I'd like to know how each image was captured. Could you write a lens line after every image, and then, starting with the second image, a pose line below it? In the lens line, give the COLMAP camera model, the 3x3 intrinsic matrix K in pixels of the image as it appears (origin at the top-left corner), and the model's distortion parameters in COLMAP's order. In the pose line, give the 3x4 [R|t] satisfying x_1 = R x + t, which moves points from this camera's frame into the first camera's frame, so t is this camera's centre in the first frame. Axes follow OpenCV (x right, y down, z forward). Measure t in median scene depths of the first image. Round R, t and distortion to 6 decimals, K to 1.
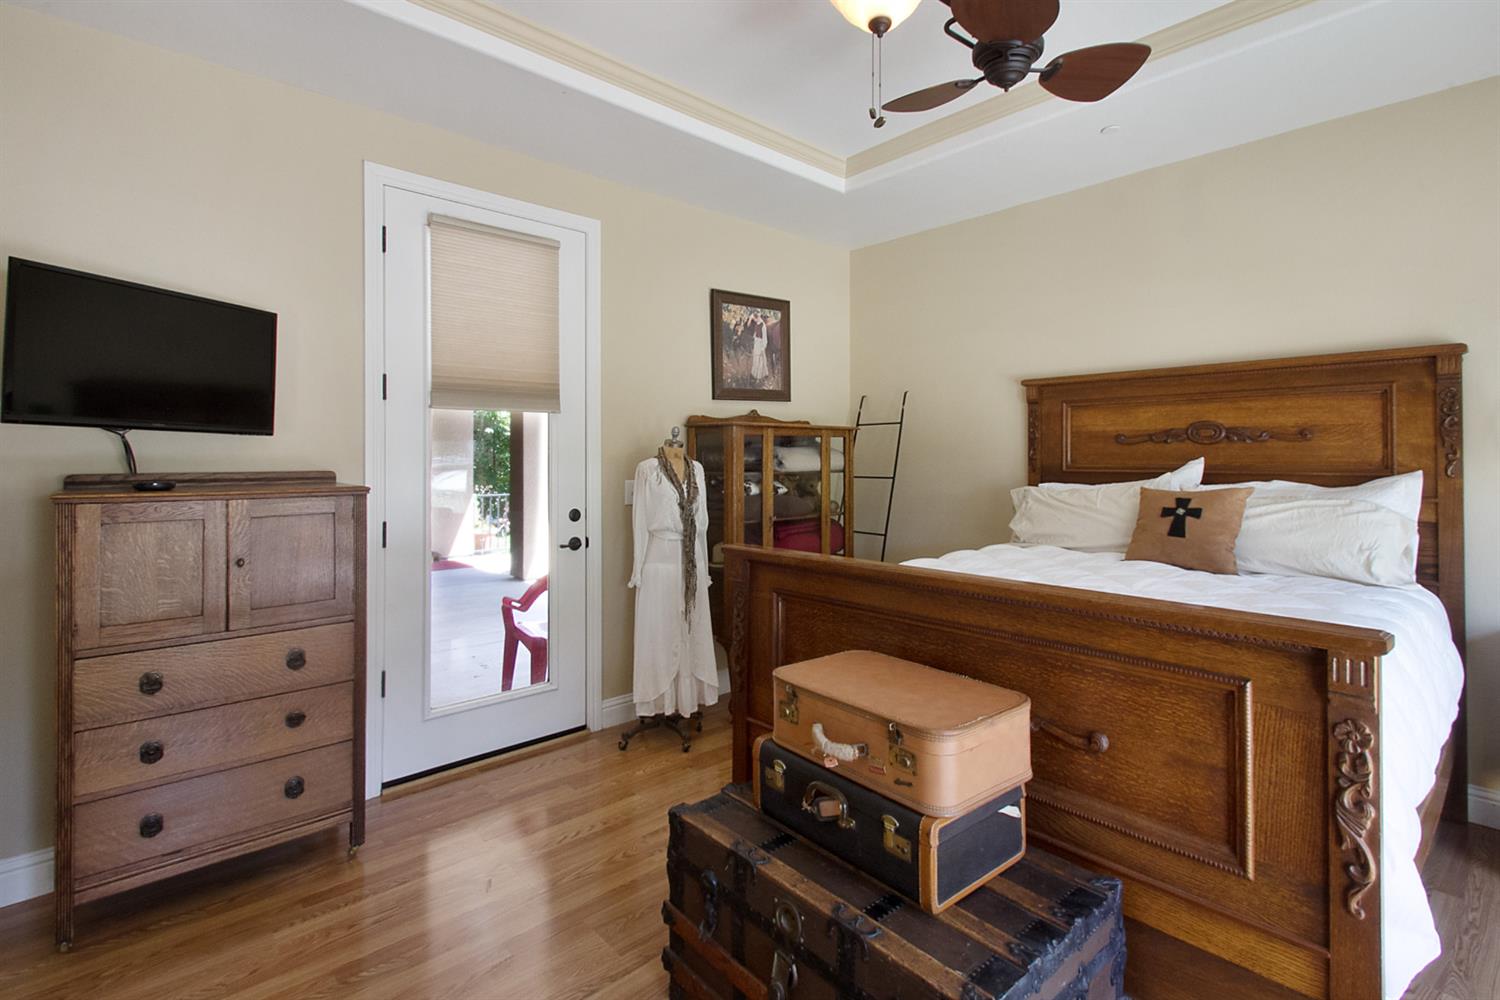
lens RADIAL K [[719.5, 0, 749.6], [0, 719.5, 460.9], [0, 0, 1]] dist [0.000372, 0.000120]
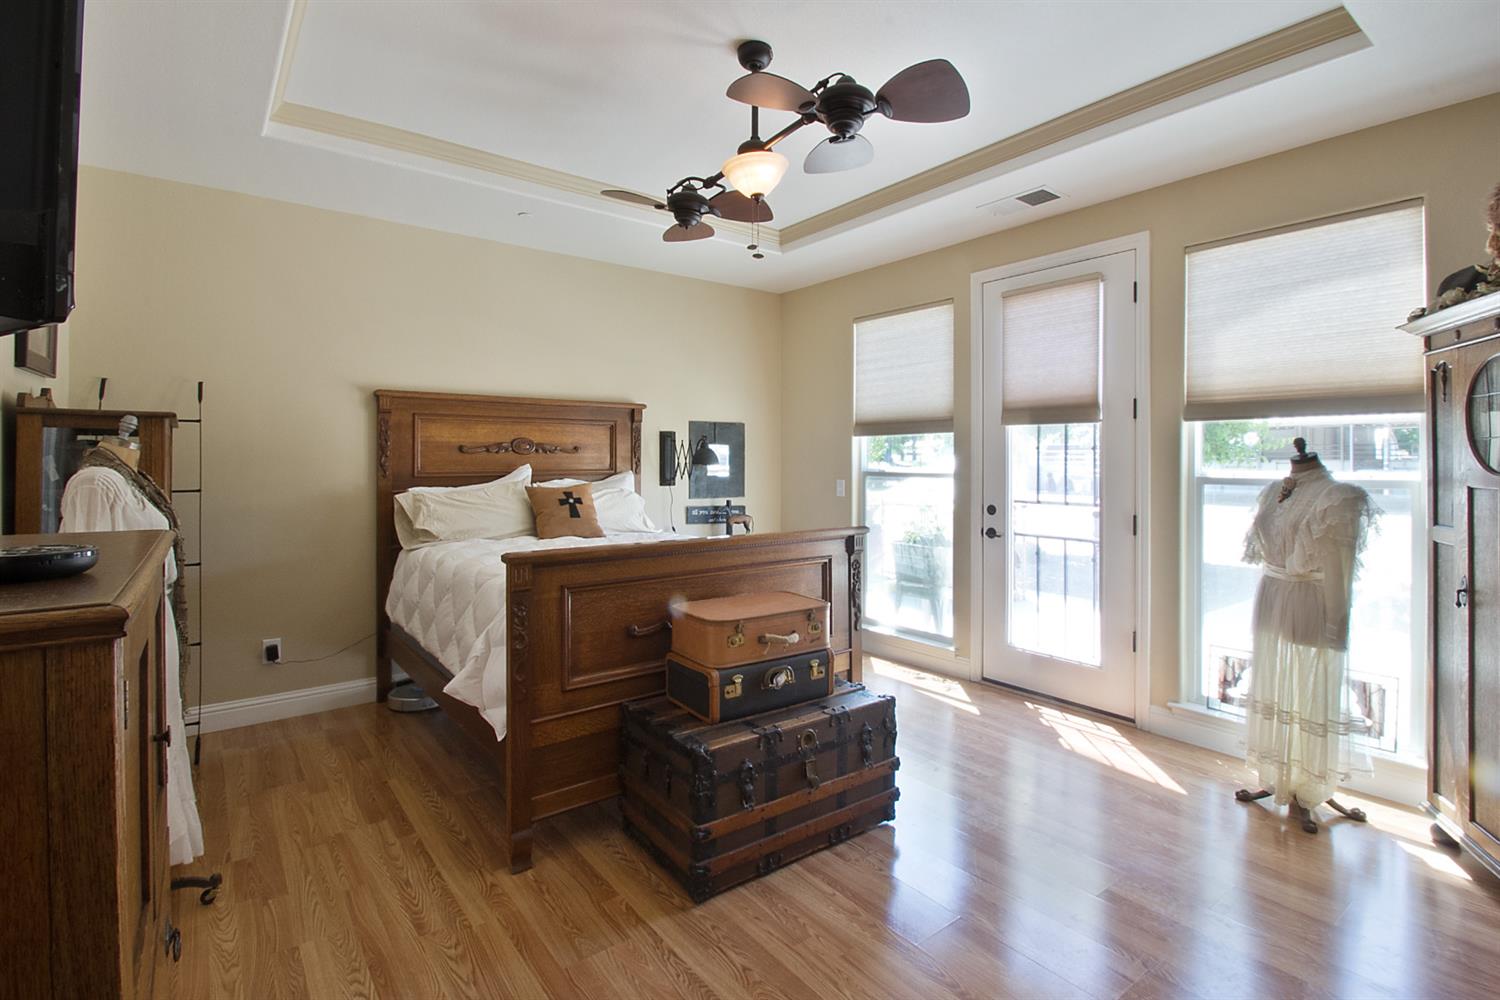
lens RADIAL K [[719.5, 0, 749.6], [0, 719.5, 460.9], [0, 0, 1]] dist [0.000372, 0.000120]
pose [[0.094817, 0.004423, 0.995485, -0.780367], [0.007628, 0.999958, -0.005170, -0.000200], [-0.995465, 0.008084, 0.094779, 0.473078]]
